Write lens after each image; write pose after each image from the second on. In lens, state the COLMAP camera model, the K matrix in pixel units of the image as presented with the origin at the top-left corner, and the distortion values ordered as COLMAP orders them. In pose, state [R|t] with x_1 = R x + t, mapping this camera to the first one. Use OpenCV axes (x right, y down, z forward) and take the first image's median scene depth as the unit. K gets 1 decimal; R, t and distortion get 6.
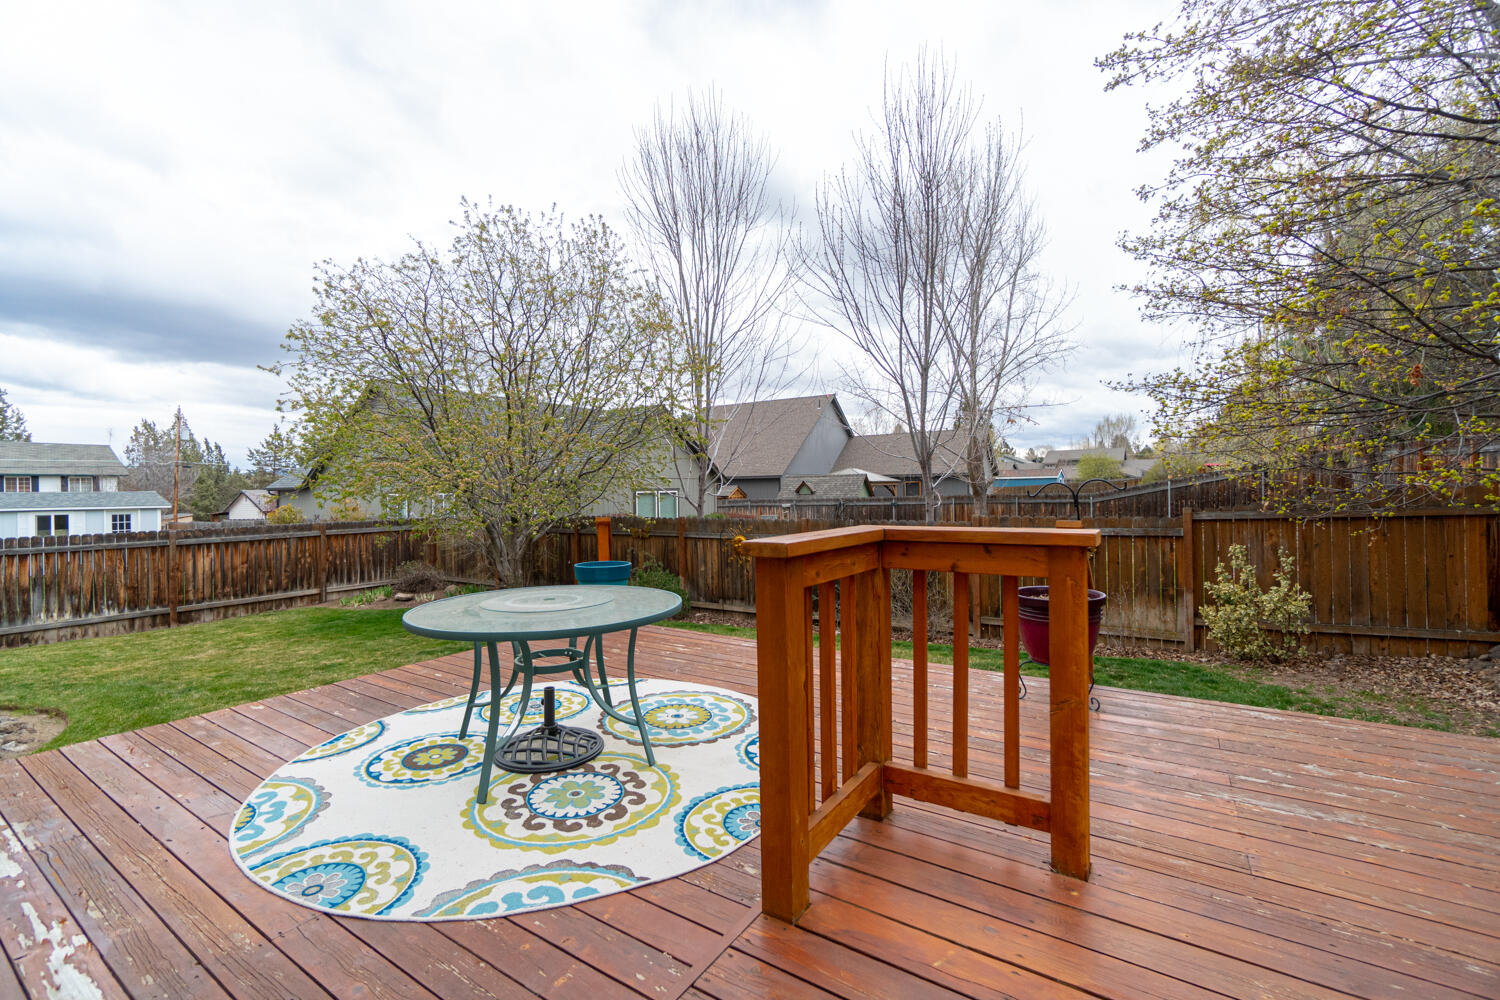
lens RADIAL K [[649.5, 0, 741.8], [0, 649.5, 499.2], [0, 0, 1]] dist [-0.001057, 0.000256]
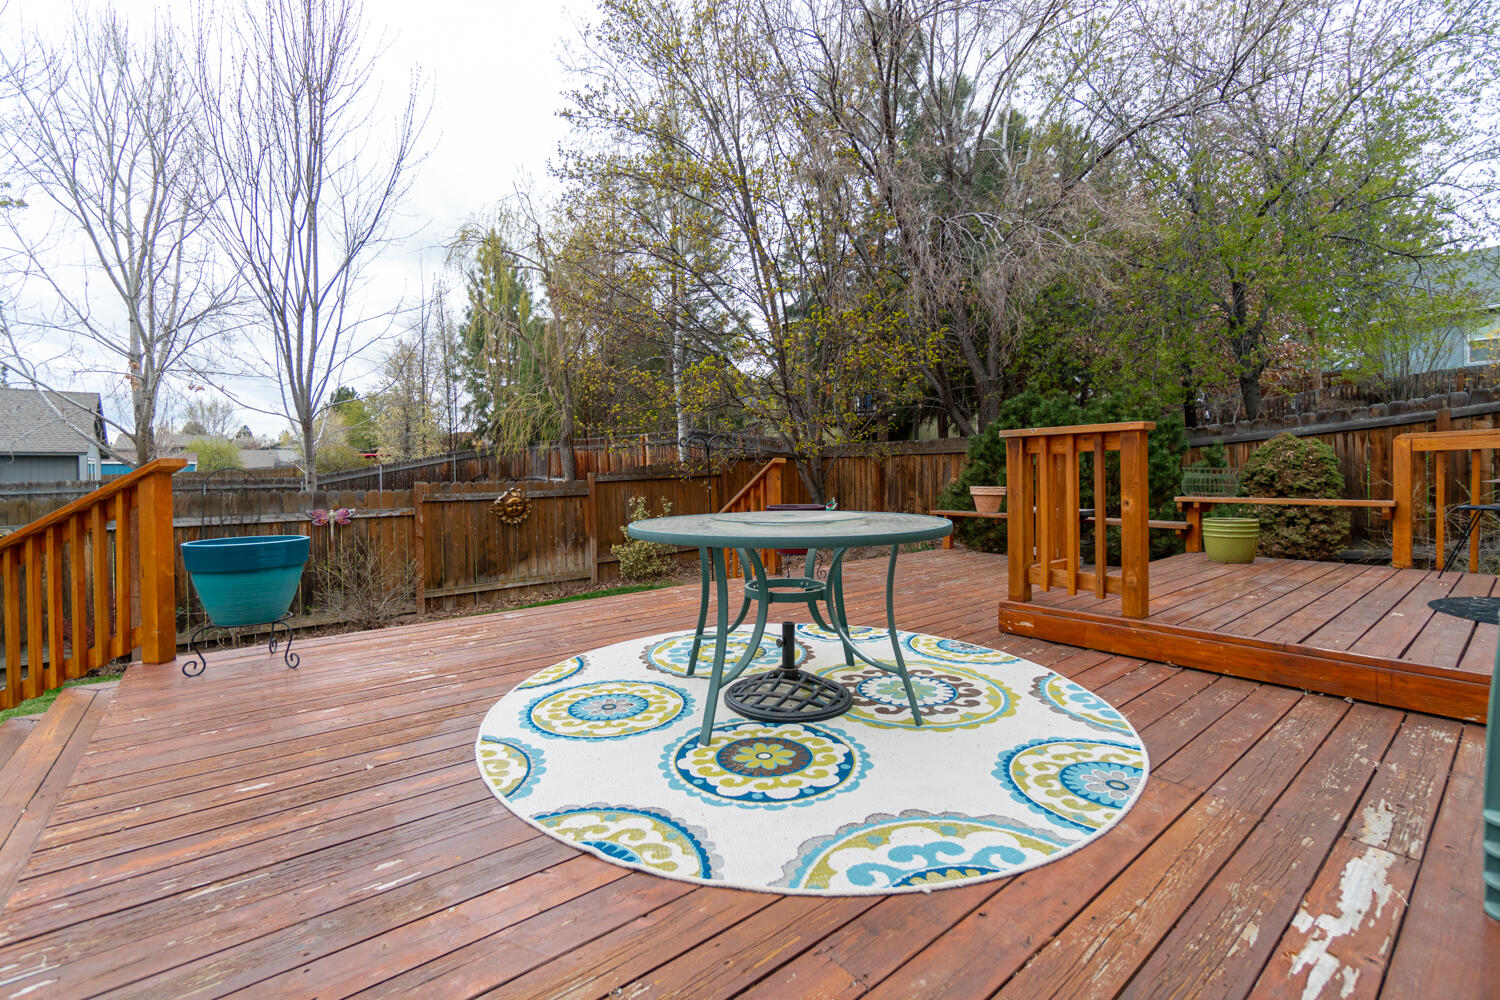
lens RADIAL K [[649.5, 0, 741.8], [0, 649.5, 499.2], [0, 0, 1]] dist [-0.001057, 0.000256]
pose [[0.295152, -0.025949, 0.955098, -1.218663], [0.022429, 0.999544, 0.020225, 0.126304], [-0.955187, 0.015452, 0.295599, 0.894321]]
